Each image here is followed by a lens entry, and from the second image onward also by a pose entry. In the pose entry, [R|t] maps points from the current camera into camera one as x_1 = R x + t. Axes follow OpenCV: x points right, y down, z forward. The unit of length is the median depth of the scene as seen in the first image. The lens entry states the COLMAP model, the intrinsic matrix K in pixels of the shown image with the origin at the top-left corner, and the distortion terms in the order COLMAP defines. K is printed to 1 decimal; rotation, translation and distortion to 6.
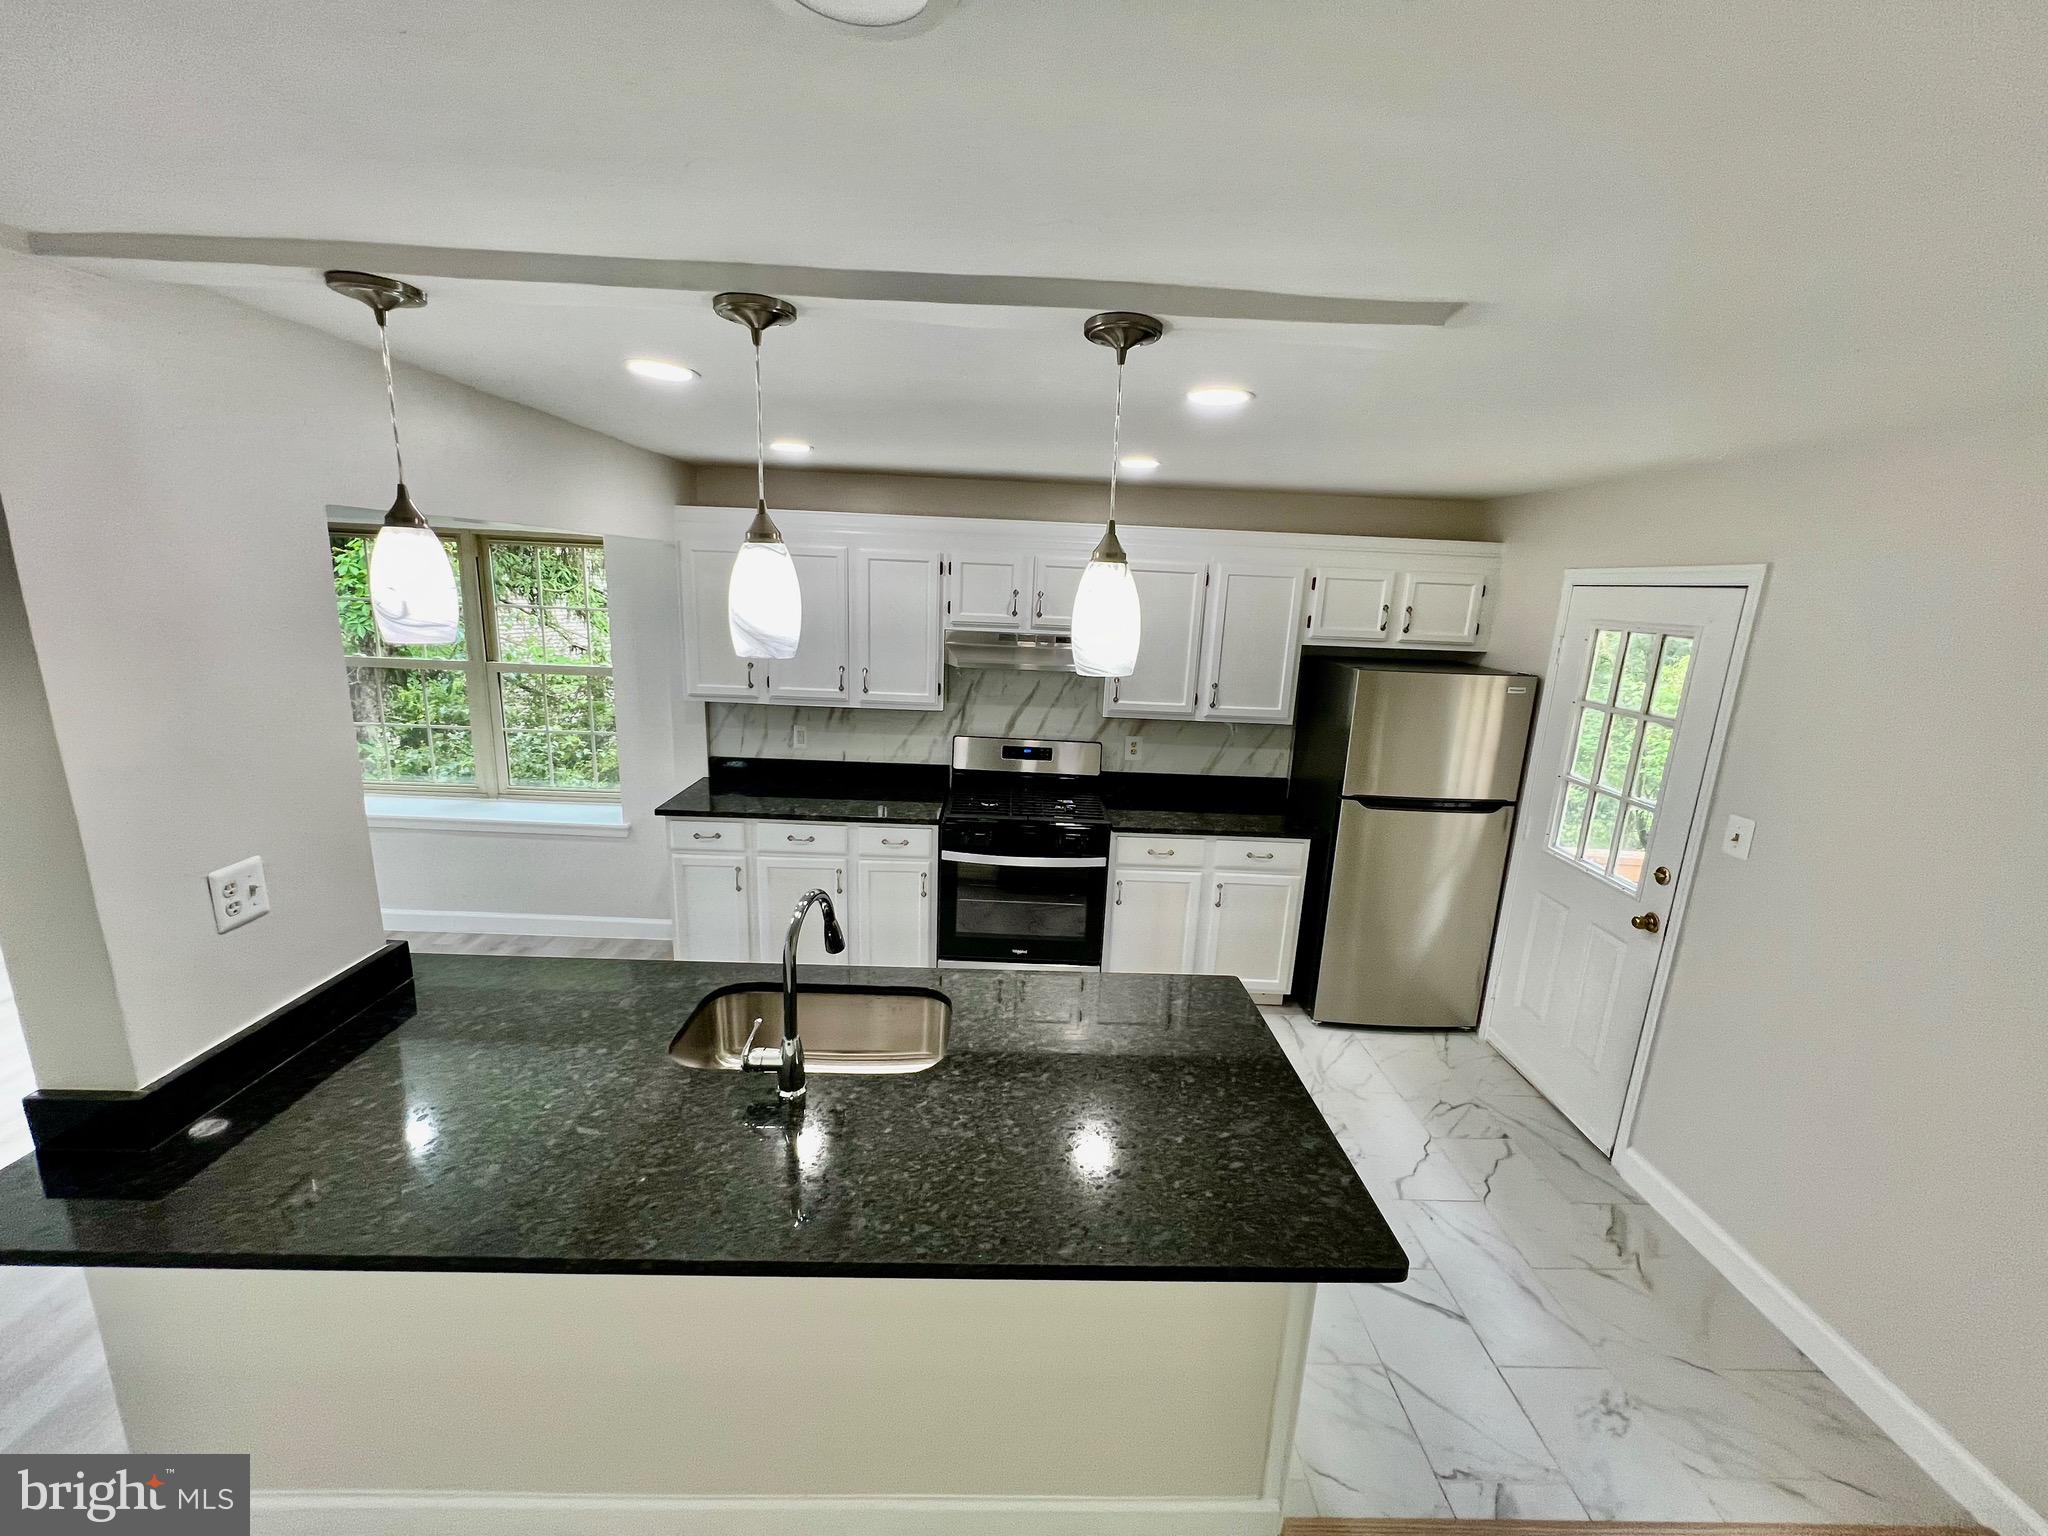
lens RADIAL K [[821.2, 0, 1023.3], [0, 821.2, 771.9], [0, 0, 1]] dist [-0.001990, 0.000539]
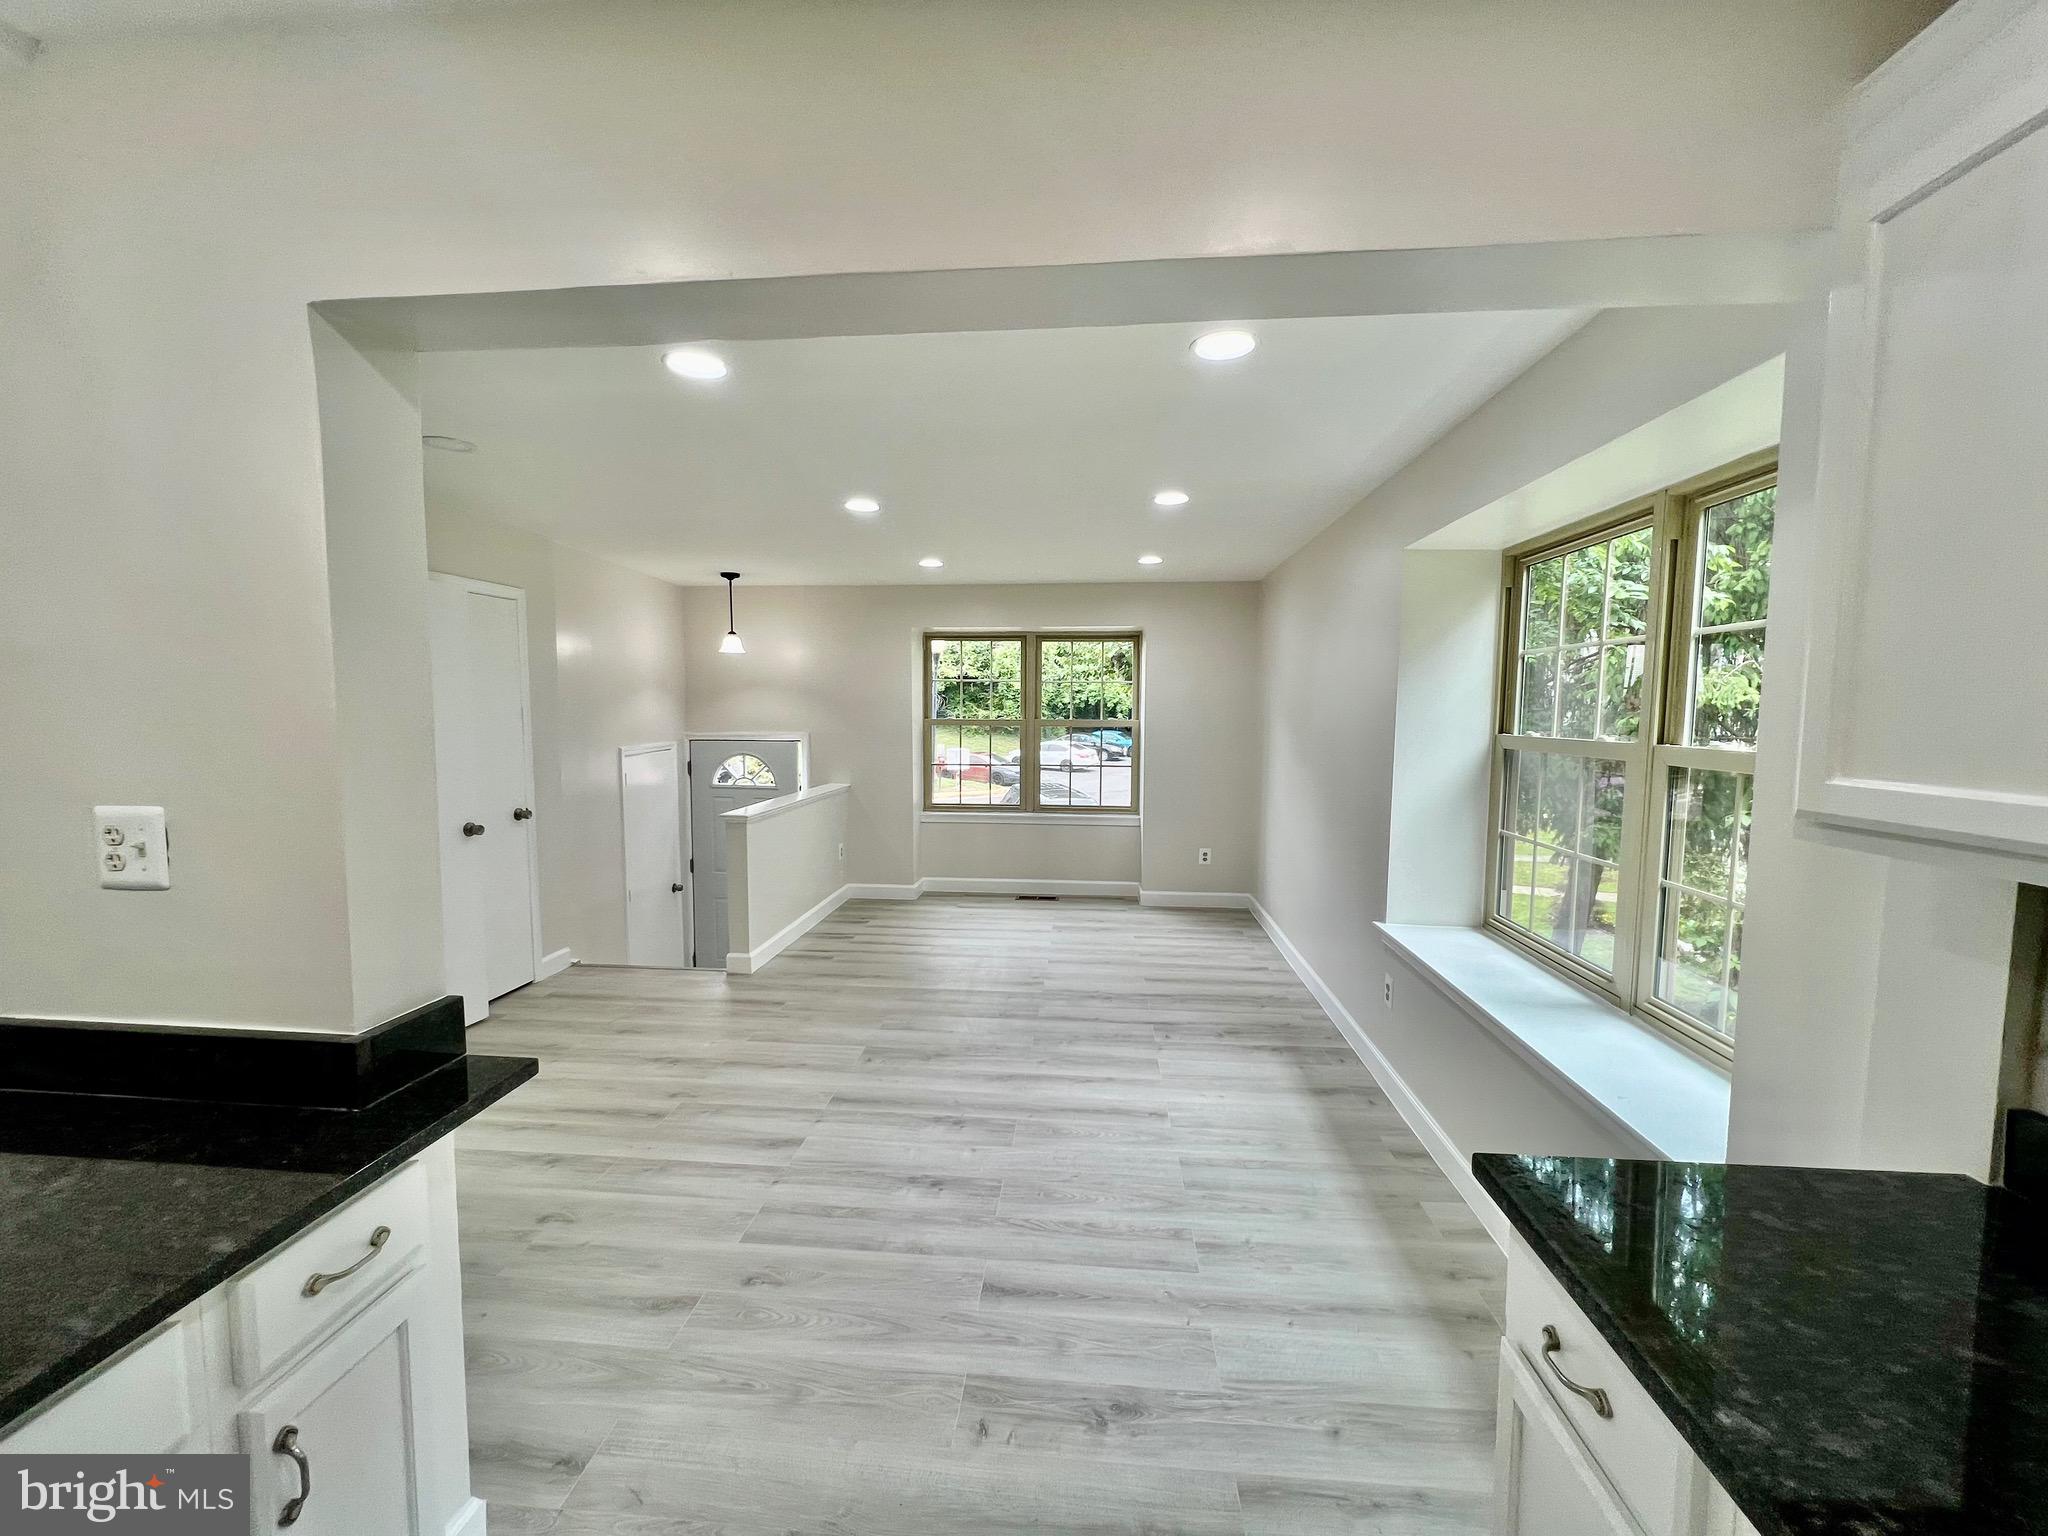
lens RADIAL K [[822.2, 0, 1019.4], [0, 822.2, 770.0], [0, 0, 1]] dist [-0.001228, -0.000024]
pose [[-0.113818, 0.033071, -0.992951, -0.128552], [-0.231668, 0.971011, 0.058895, -0.068643], [0.966114, 0.236738, -0.102857, 0.808991]]
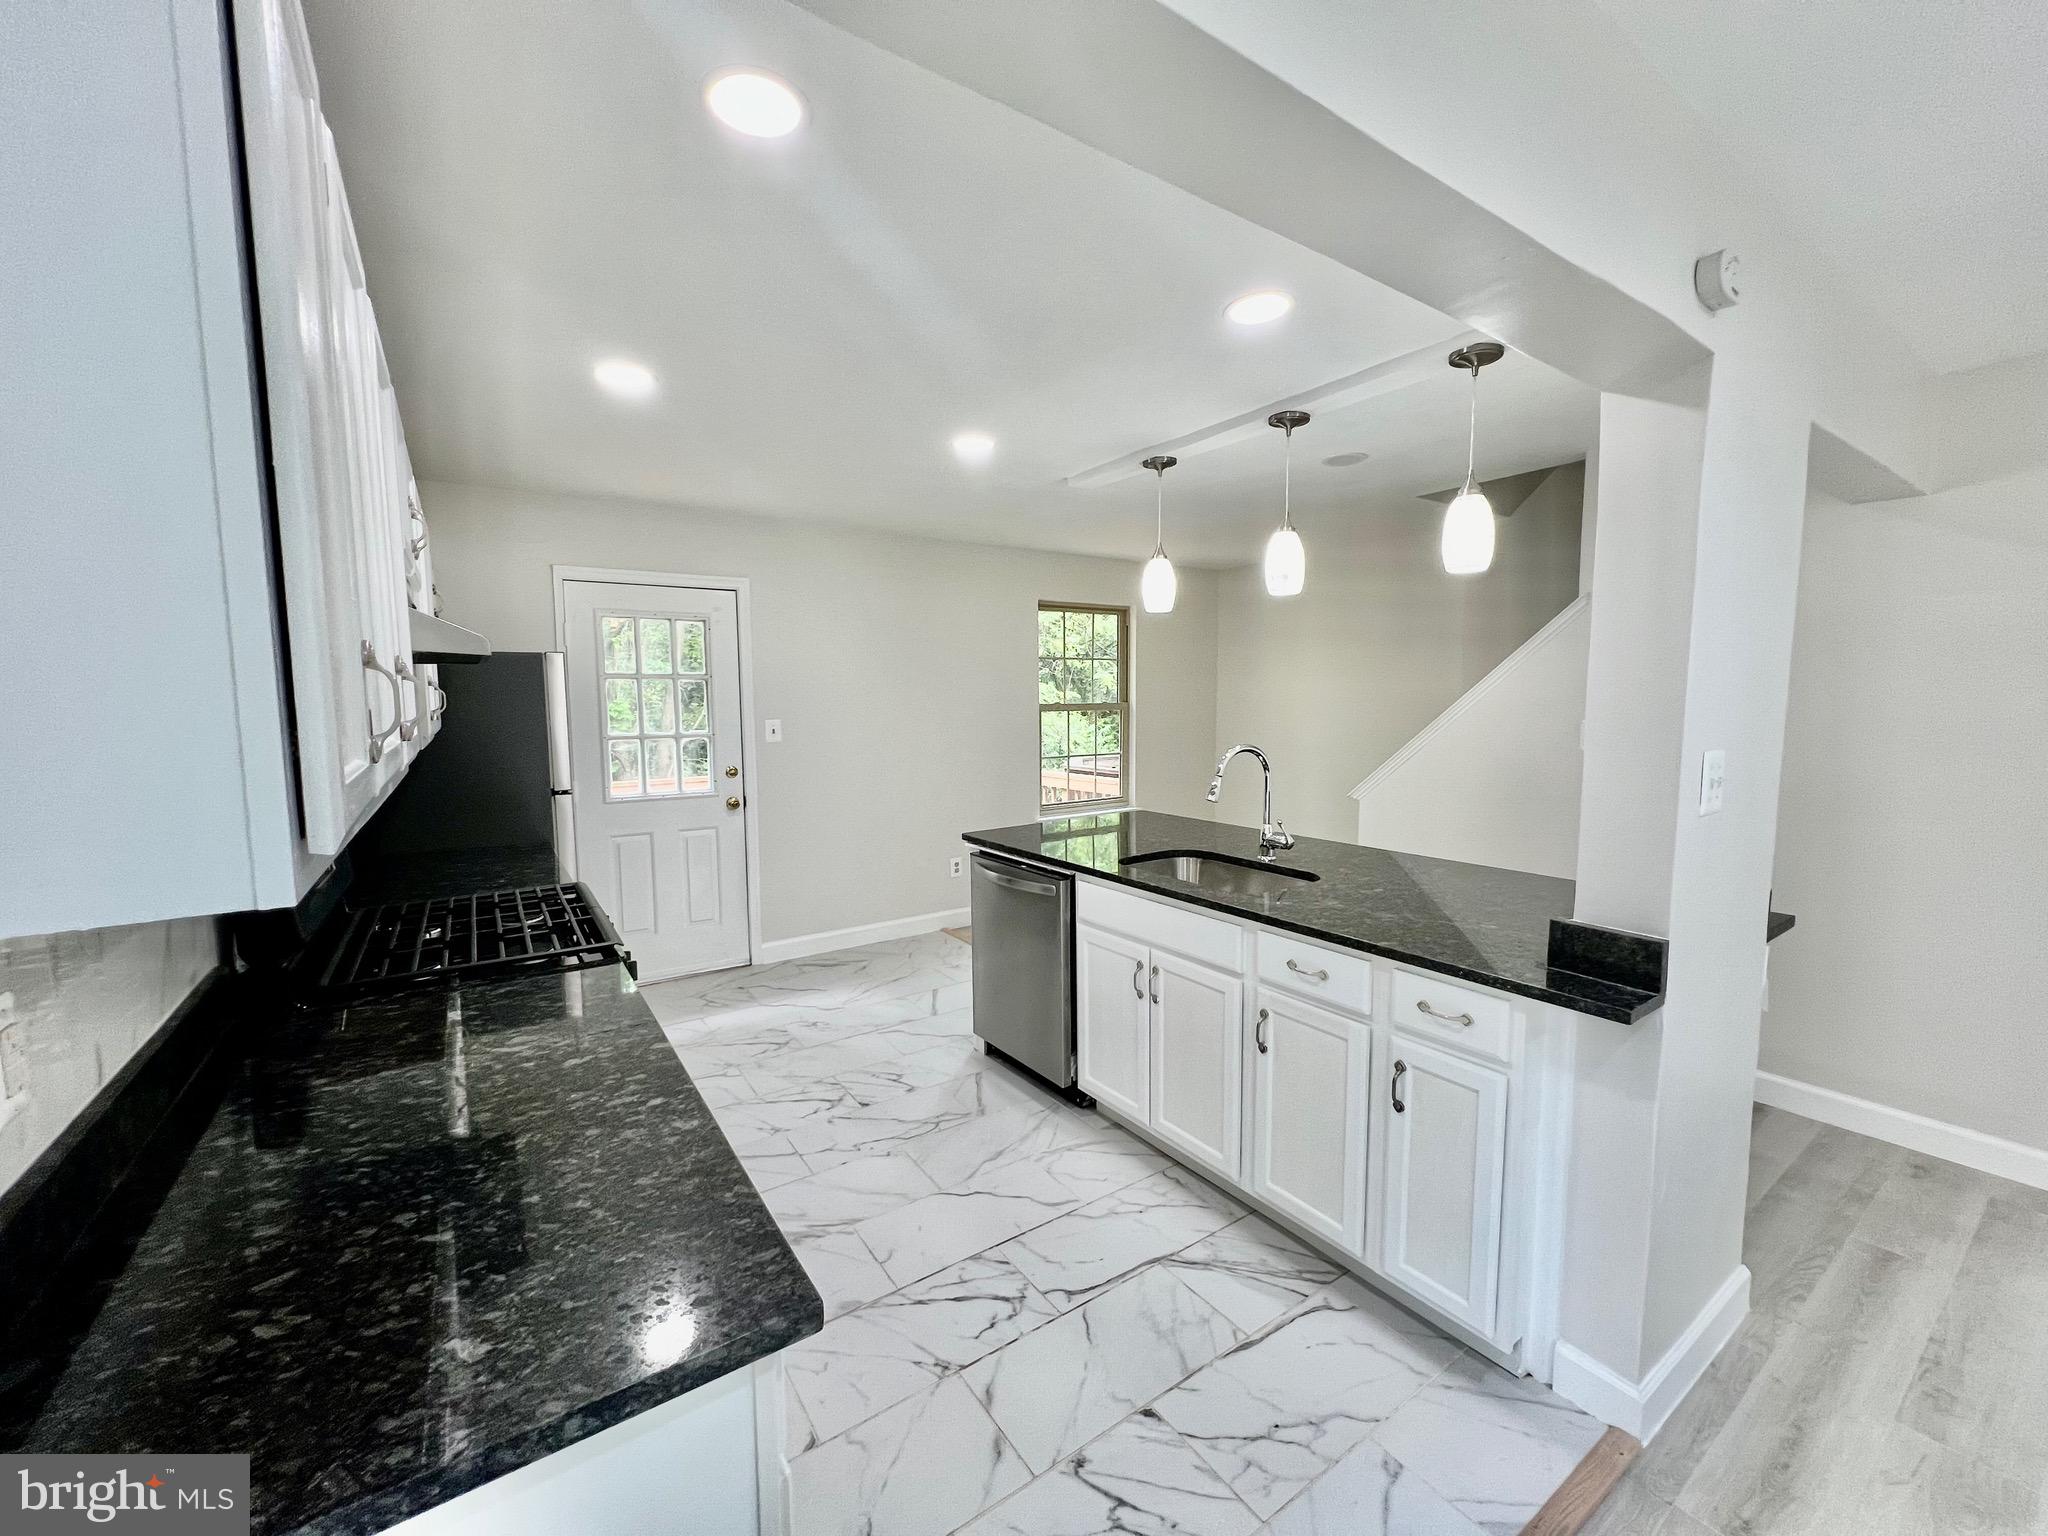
lens RADIAL K [[824.7, 0, 1024.3], [0, 824.7, 761.7], [0, 0, 1]] dist [-0.000940, -0.000185]
pose [[-0.549964, -0.105162, 0.828541, -0.622477], [0.171901, 0.956548, 0.235513, -0.124575], [-0.817307, 0.271950, -0.507989, 0.996077]]
